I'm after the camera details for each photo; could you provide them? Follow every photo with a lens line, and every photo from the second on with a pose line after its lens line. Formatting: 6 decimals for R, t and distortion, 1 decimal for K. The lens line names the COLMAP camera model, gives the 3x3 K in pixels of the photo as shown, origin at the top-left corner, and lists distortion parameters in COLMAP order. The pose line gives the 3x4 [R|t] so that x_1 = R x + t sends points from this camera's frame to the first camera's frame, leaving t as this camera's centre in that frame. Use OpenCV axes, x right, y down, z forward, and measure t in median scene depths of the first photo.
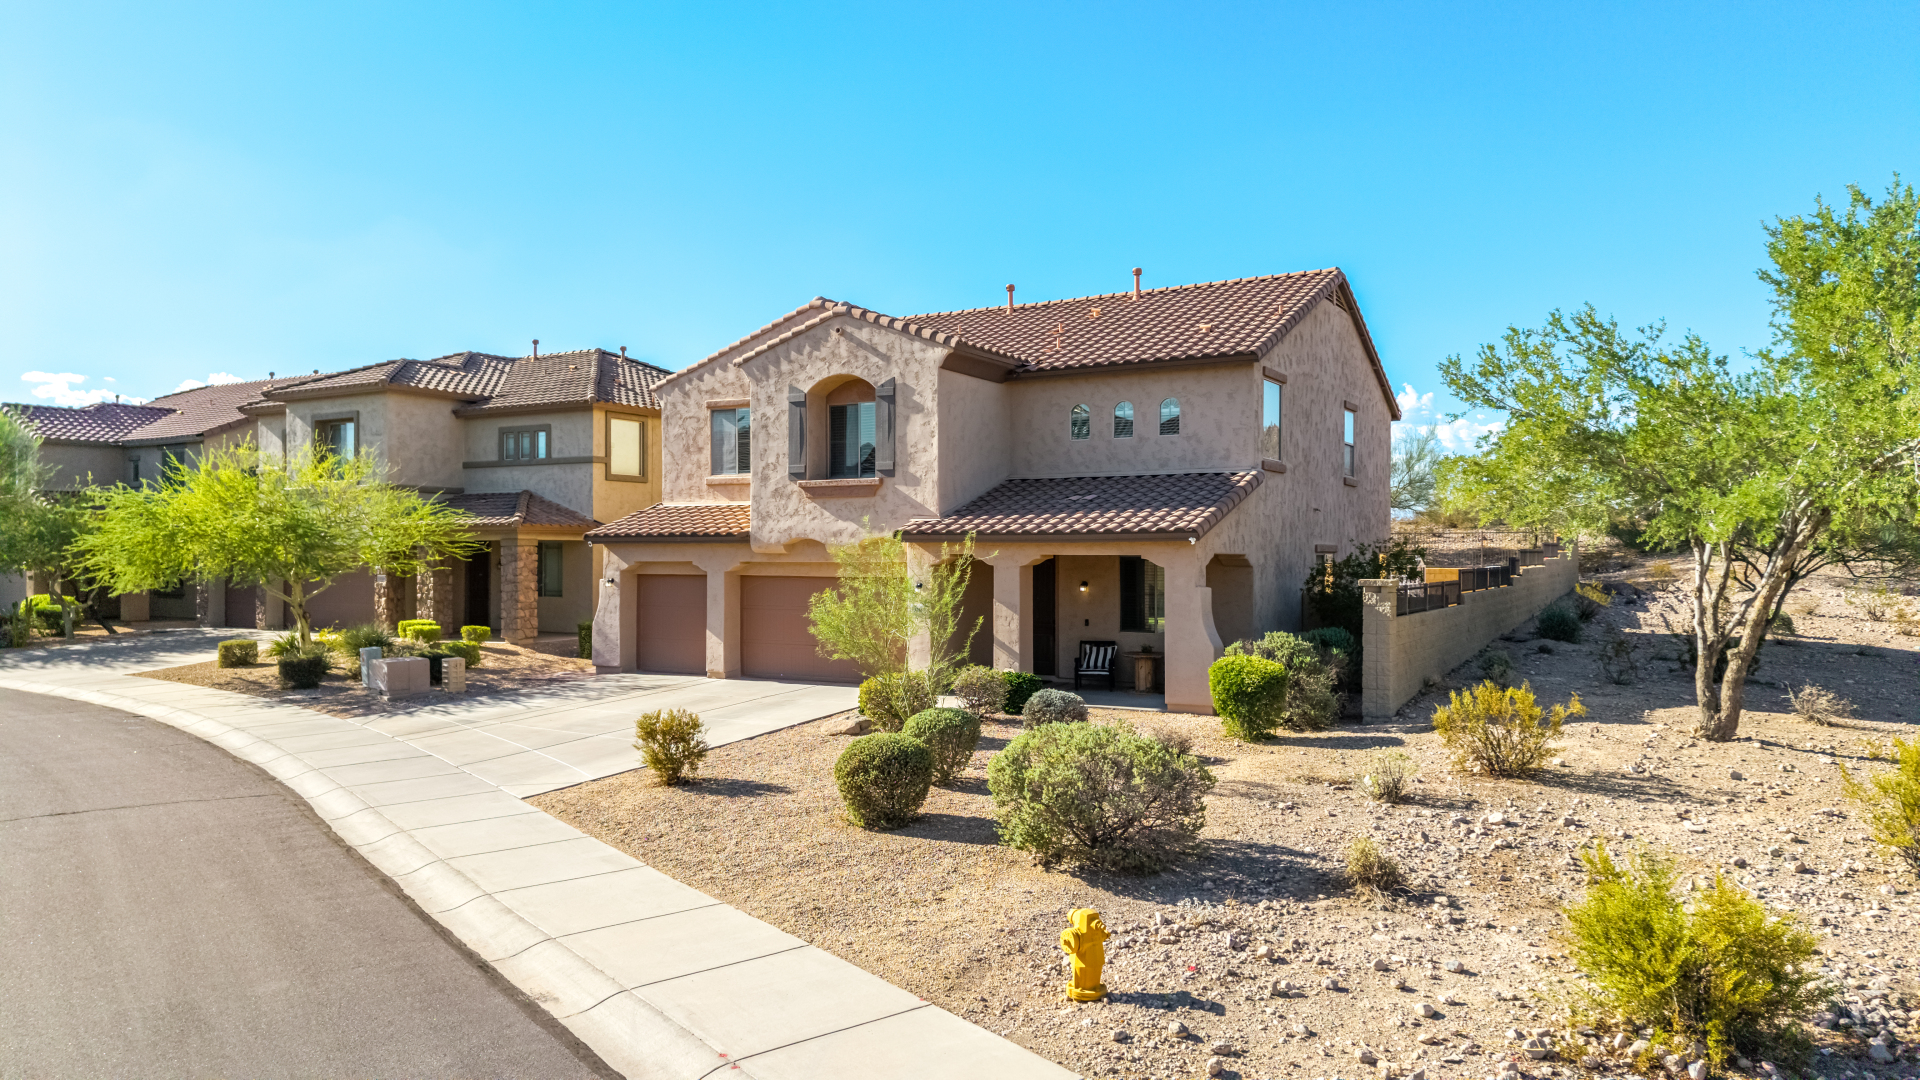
lens RADIAL K [[1282.8, 0, 960.0], [0, 1282.8, 540.0], [0, 0, 1]] dist [0.025171, -0.021574]
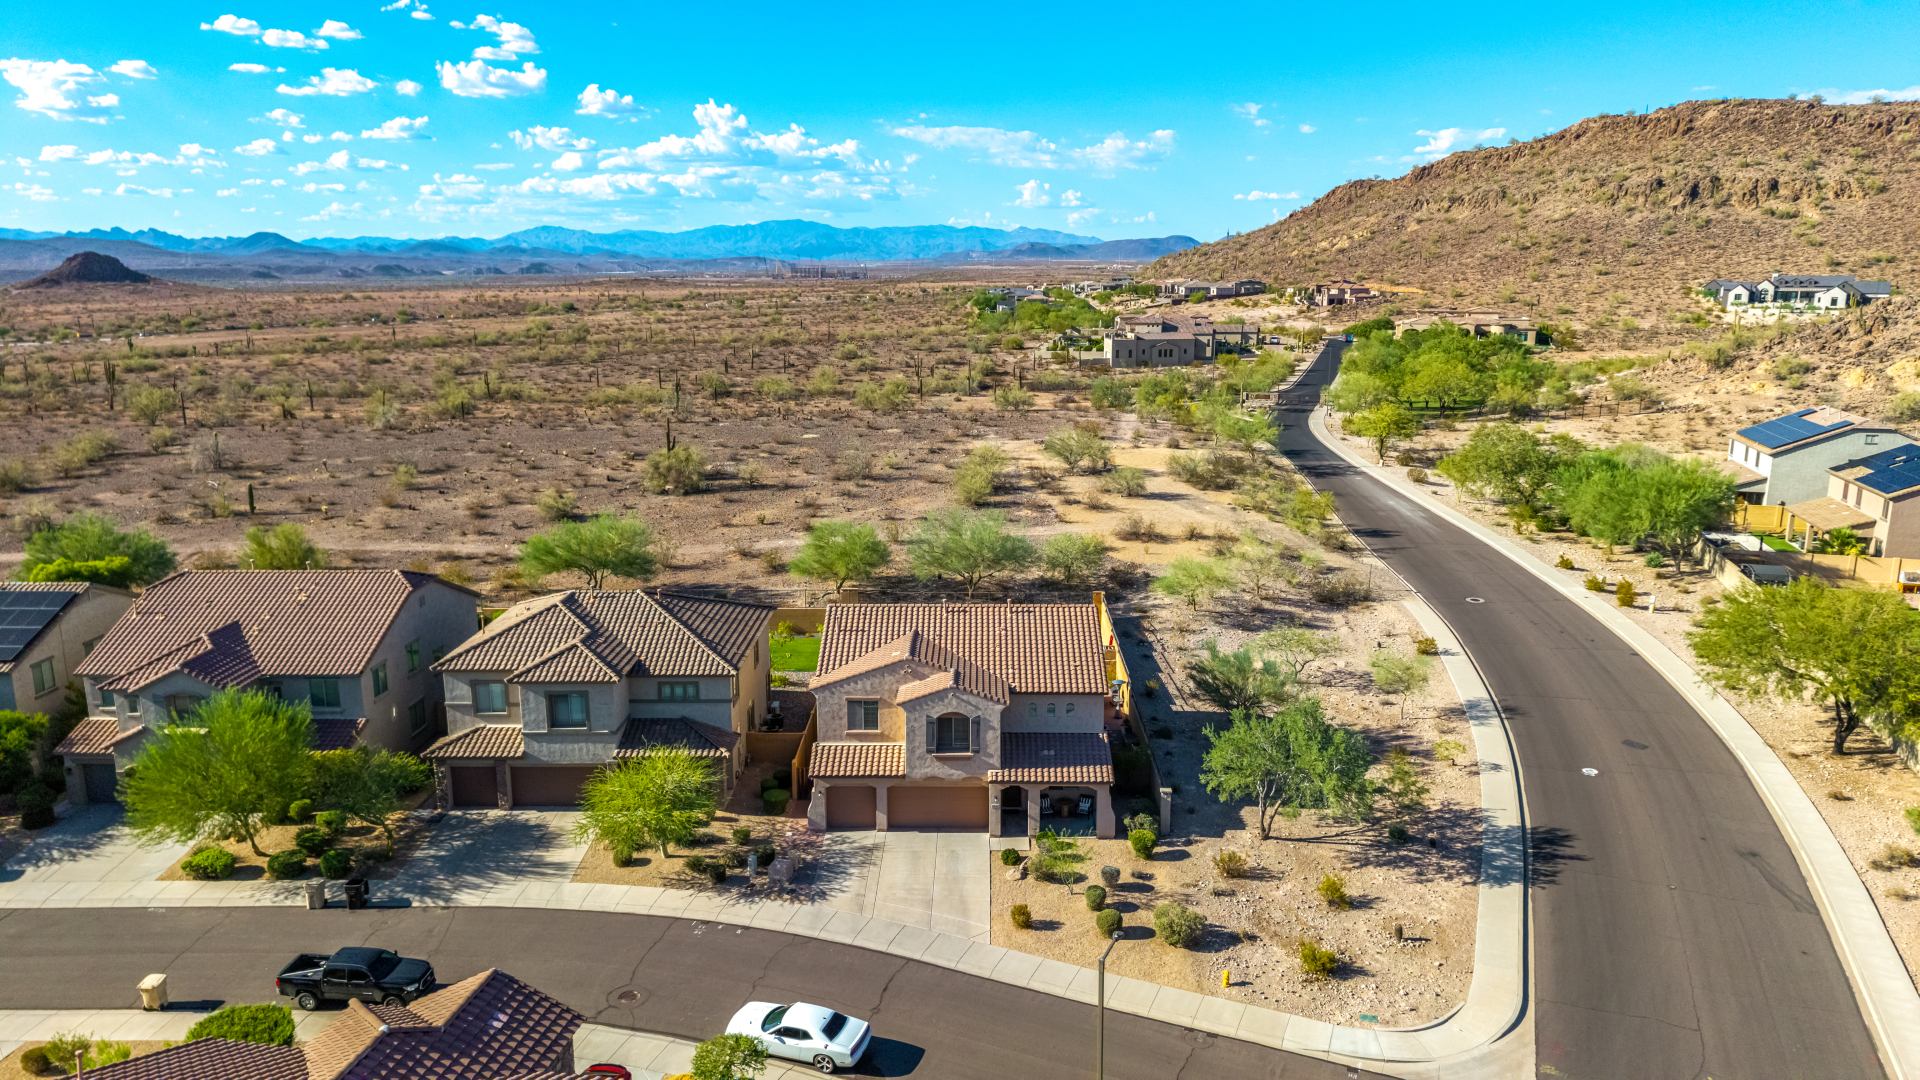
lens RADIAL K [[1289.8, 0, 960.6], [0, 1289.8, 510.6], [0, 0, 1]] dist [0.036931, -0.038609]
pose [[0.871133, -0.090672, 0.482603, -1.200537], [-0.003865, 0.981508, 0.191384, -0.952780], [-0.491032, -0.168586, 0.854673, -0.997564]]
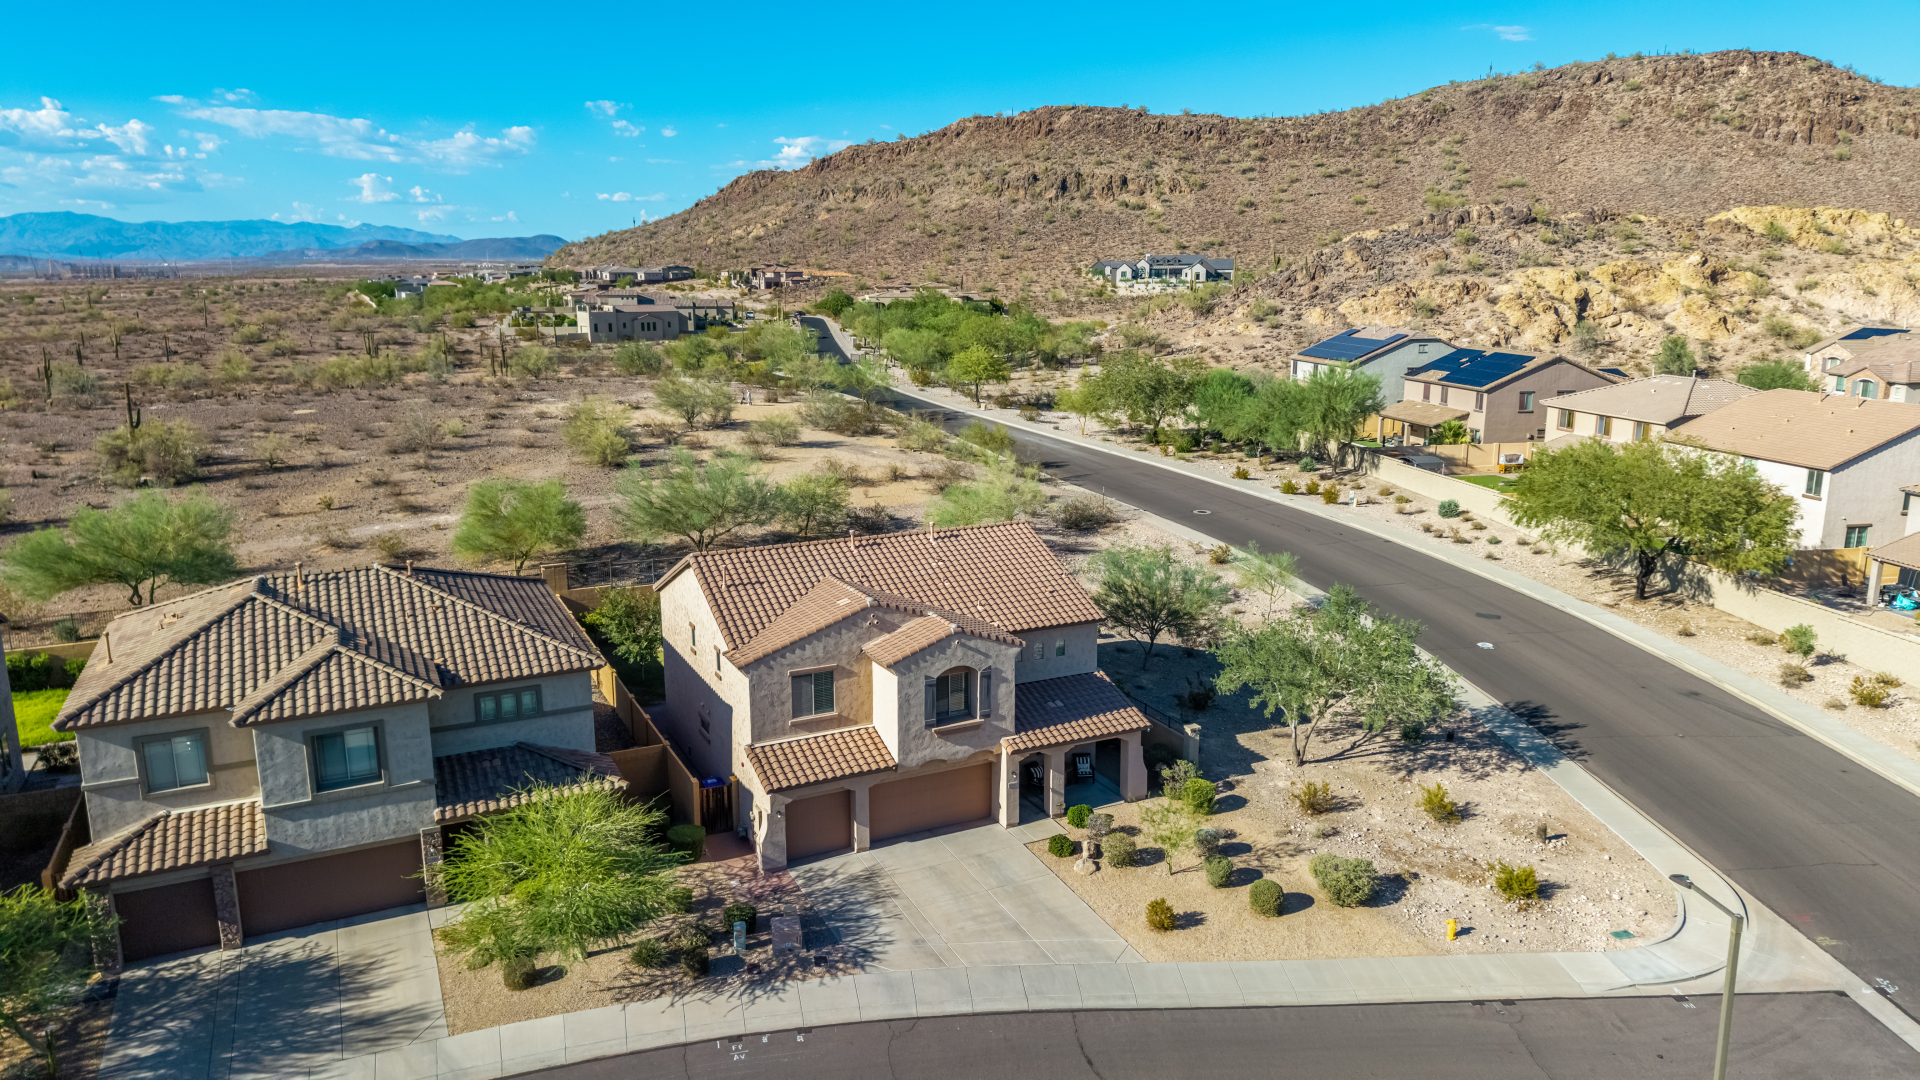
lens RADIAL K [[1283.8, 0, 959.4], [0, 1283.8, 532.8], [0, 0, 1]] dist [0.033782, -0.034720]
pose [[0.555496, -0.168860, 0.814193, -1.463158], [-0.003082, 0.978739, 0.205088, -0.656776], [-0.831514, -0.116435, 0.543165, 0.074107]]
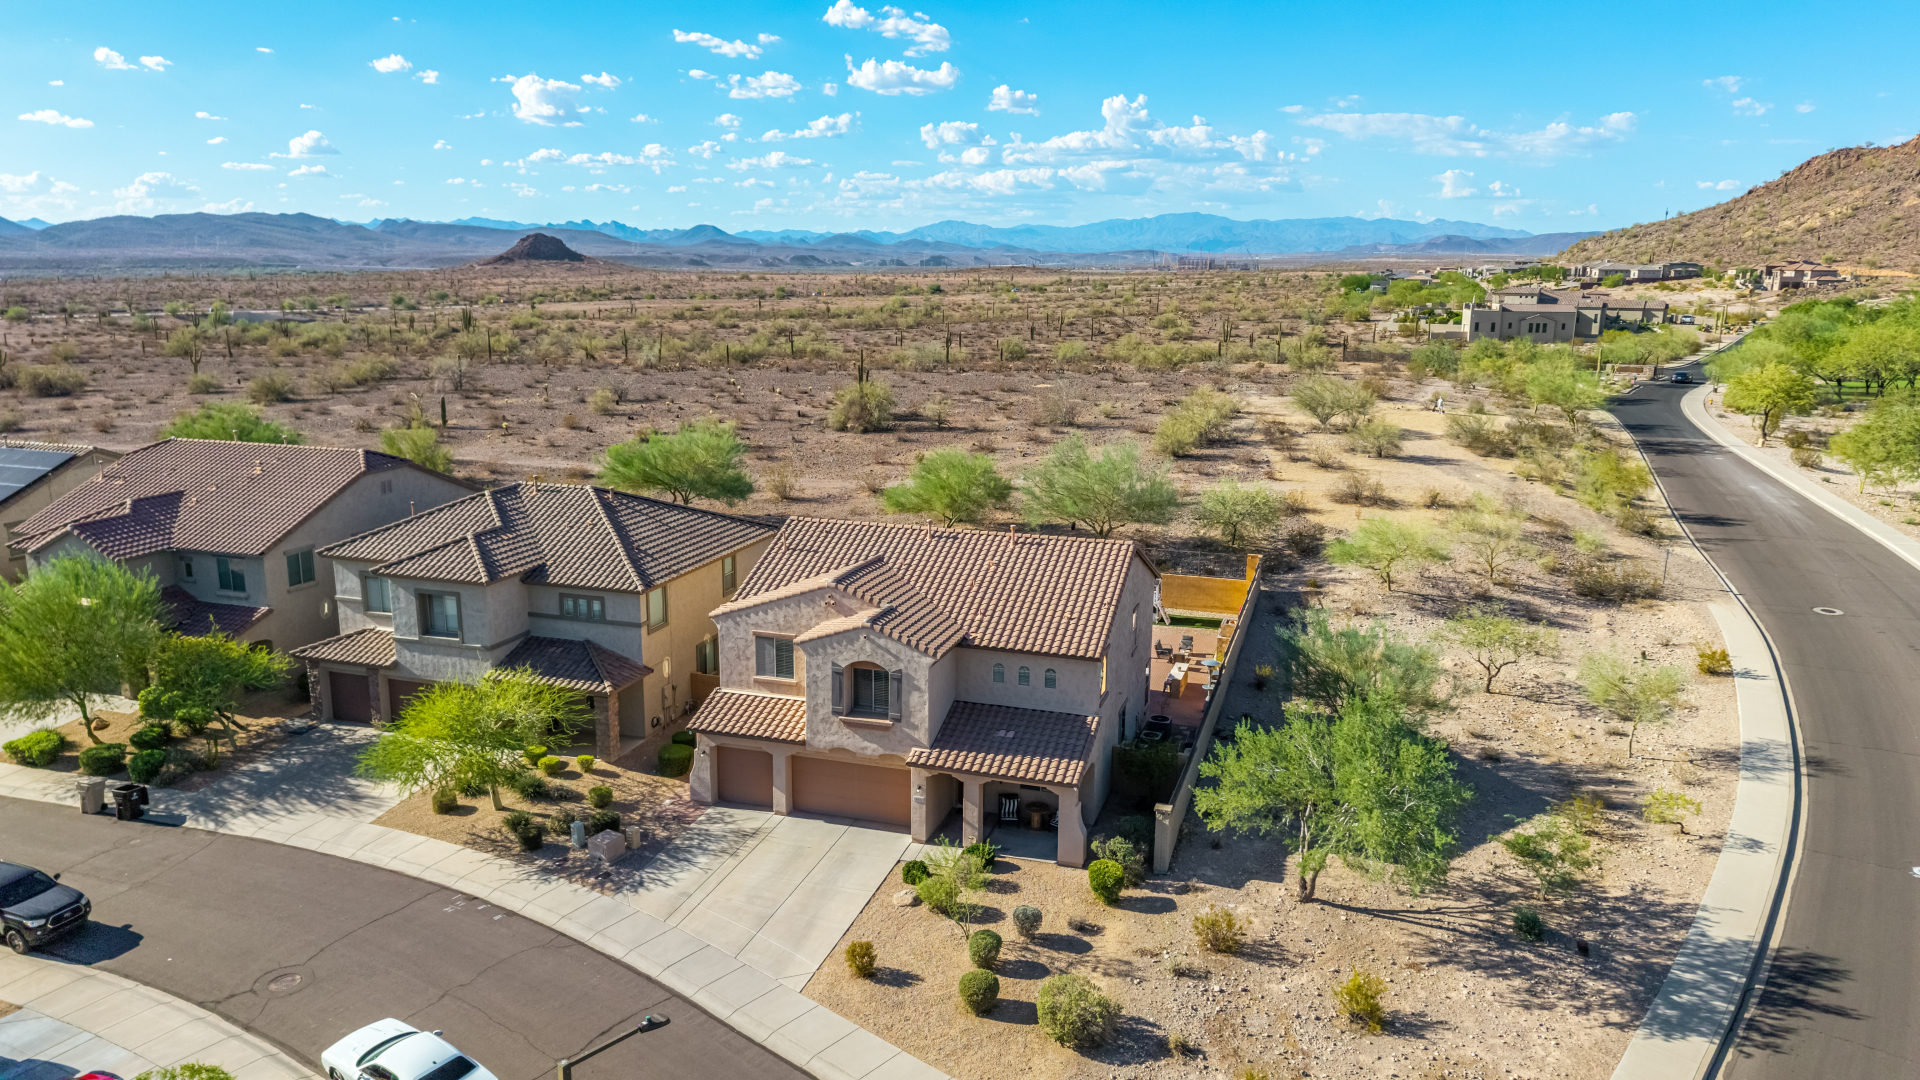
lens RADIAL K [[1310.0, 0, 961.5], [0, 1310.0, 519.3], [0, 0, 1]] dist [0.023652, -0.018887]
pose [[0.976166, -0.031707, 0.214698, -0.336411], [-0.012477, 0.979435, 0.201376, -0.664927], [-0.216668, -0.199255, 0.955695, -0.662718]]
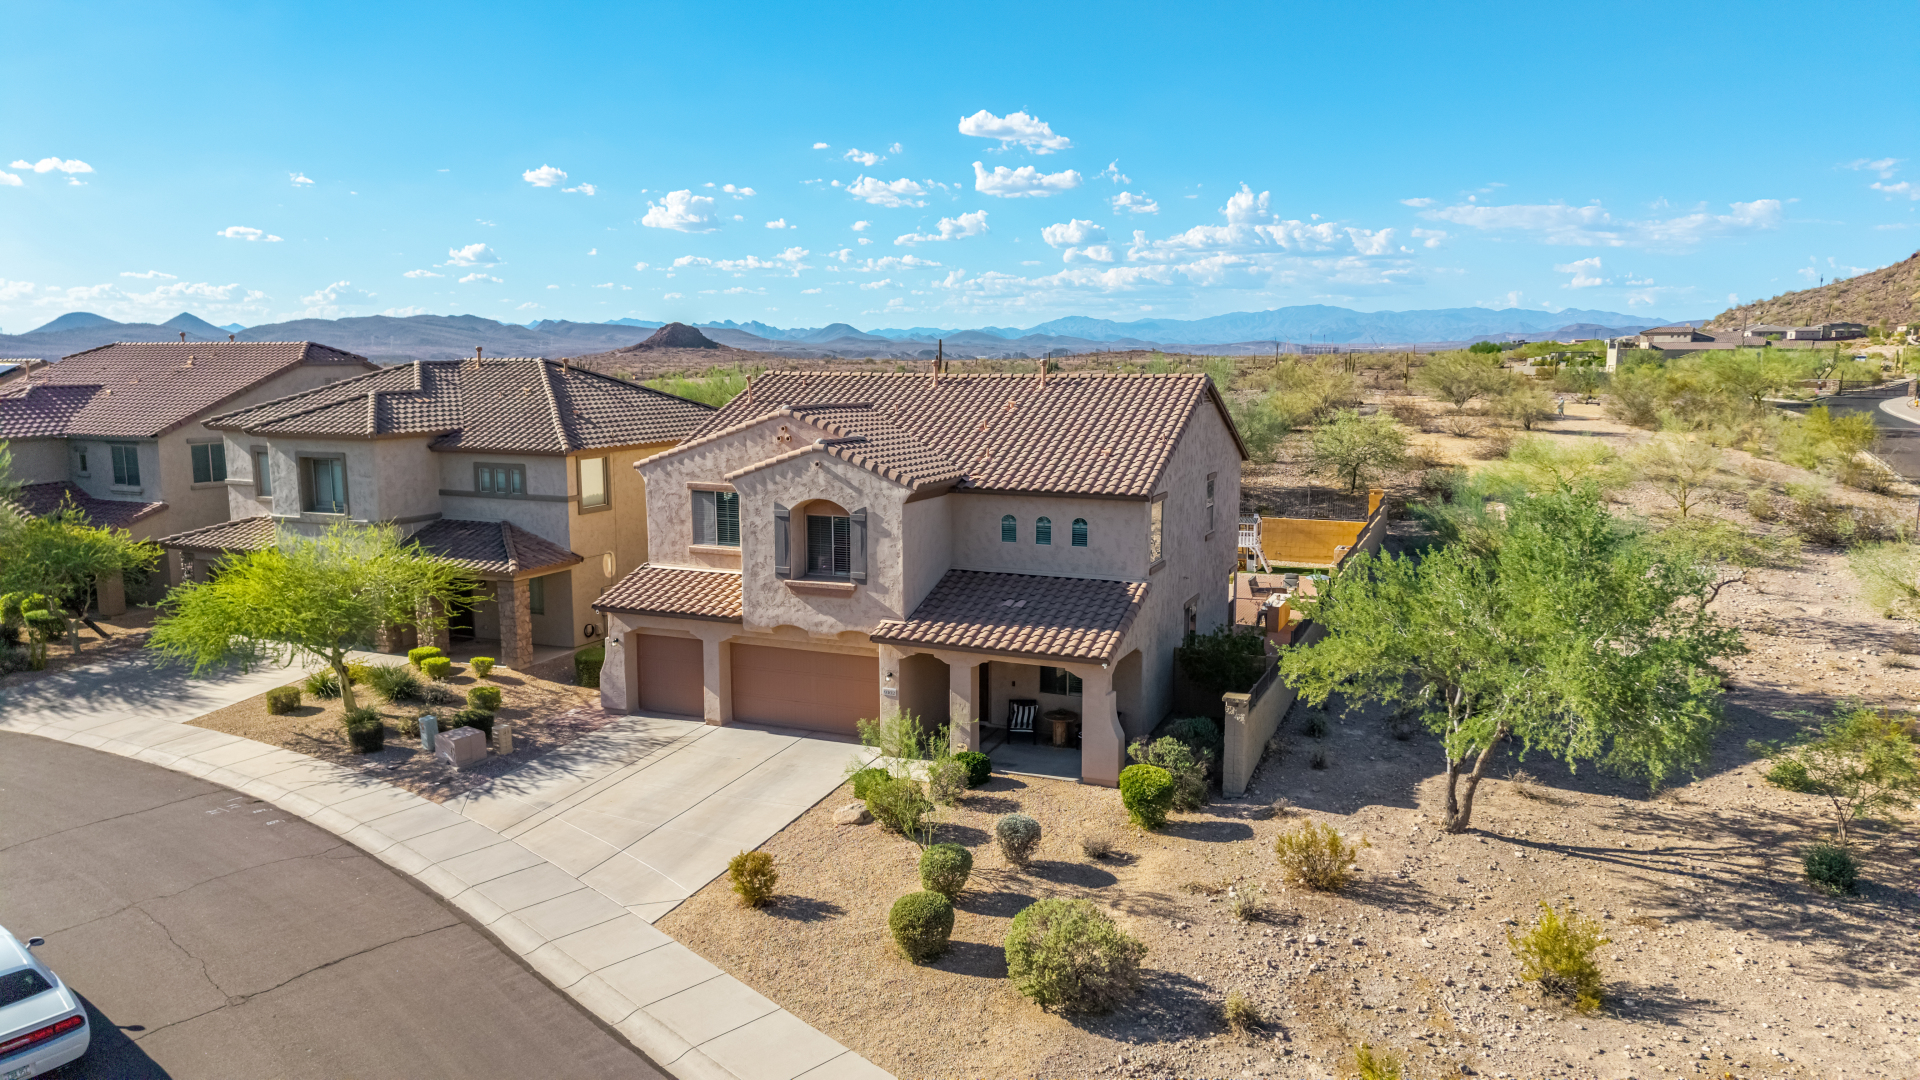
lens RADIAL K [[1282.8, 0, 960.0], [0, 1282.8, 540.0], [0, 0, 1]] dist [0.025171, -0.021574]
pose [[0.992500, -0.015569, 0.121246, -0.108031], [-0.002867, 0.988619, 0.150416, -0.273544], [-0.122208, -0.149636, 0.981160, -0.233389]]
